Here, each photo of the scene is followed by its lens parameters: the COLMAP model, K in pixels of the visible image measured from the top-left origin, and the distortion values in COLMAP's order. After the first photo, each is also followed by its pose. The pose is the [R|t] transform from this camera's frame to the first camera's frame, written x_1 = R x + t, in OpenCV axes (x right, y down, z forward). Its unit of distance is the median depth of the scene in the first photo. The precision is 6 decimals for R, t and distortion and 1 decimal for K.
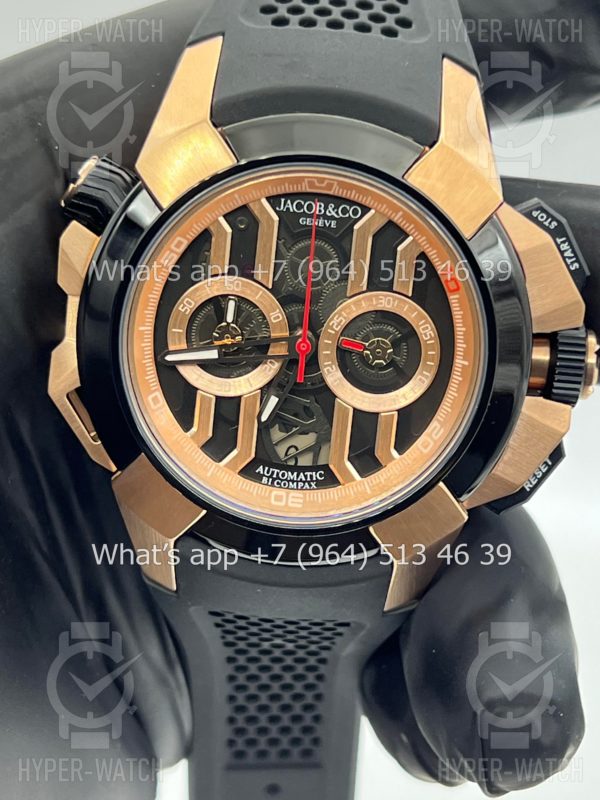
lens RADIAL K [[1898.0, 0, 300.0], [0, 1898.0, 400.0], [0, 0, 1]] dist [0.237819, -0.364928]
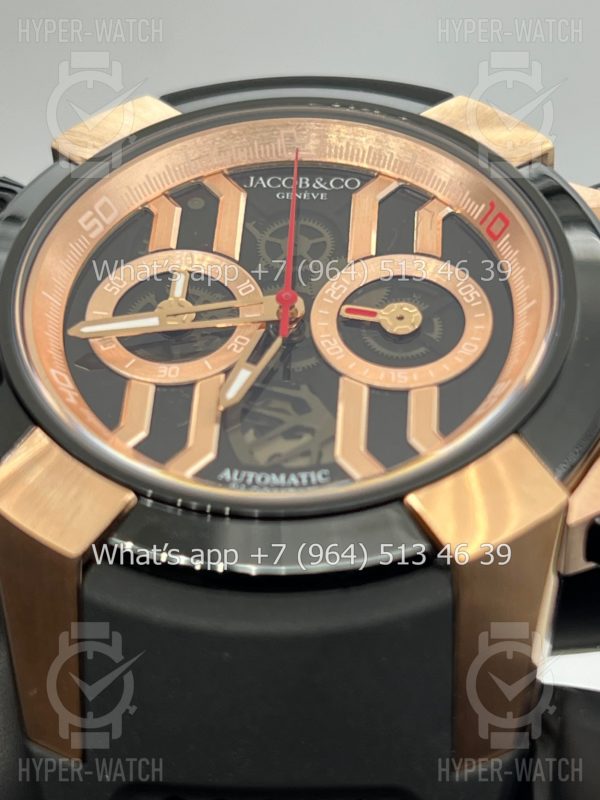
lens RADIAL K [[1898.0, 0, 300.0], [0, 1898.0, 400.0], [0, 0, 1]] dist [0.237819, -0.364928]
pose [[0.998886, -0.046438, 0.008430, -0.000865], [0.036096, 0.636593, -0.770355, 0.506812], [0.030407, 0.769801, 0.637559, 0.595584]]
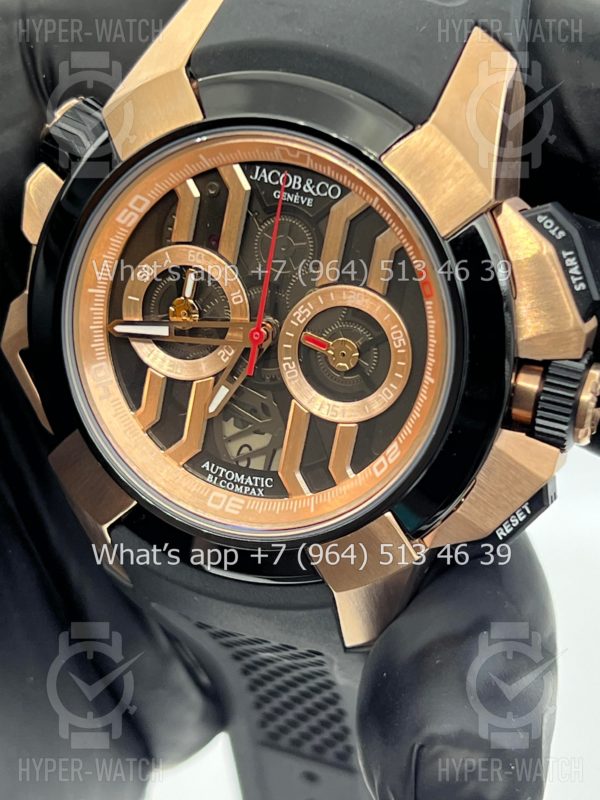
lens RADIAL K [[1898.0, 0, 300.0], [0, 1898.0, 400.0], [0, 0, 1]] dist [0.237819, -0.364928]
pose [[0.950133, 0.148731, -0.274093, 0.265691], [-0.144298, 0.988865, 0.036384, -0.033275], [0.276452, 0.004981, 0.961015, 0.153845]]
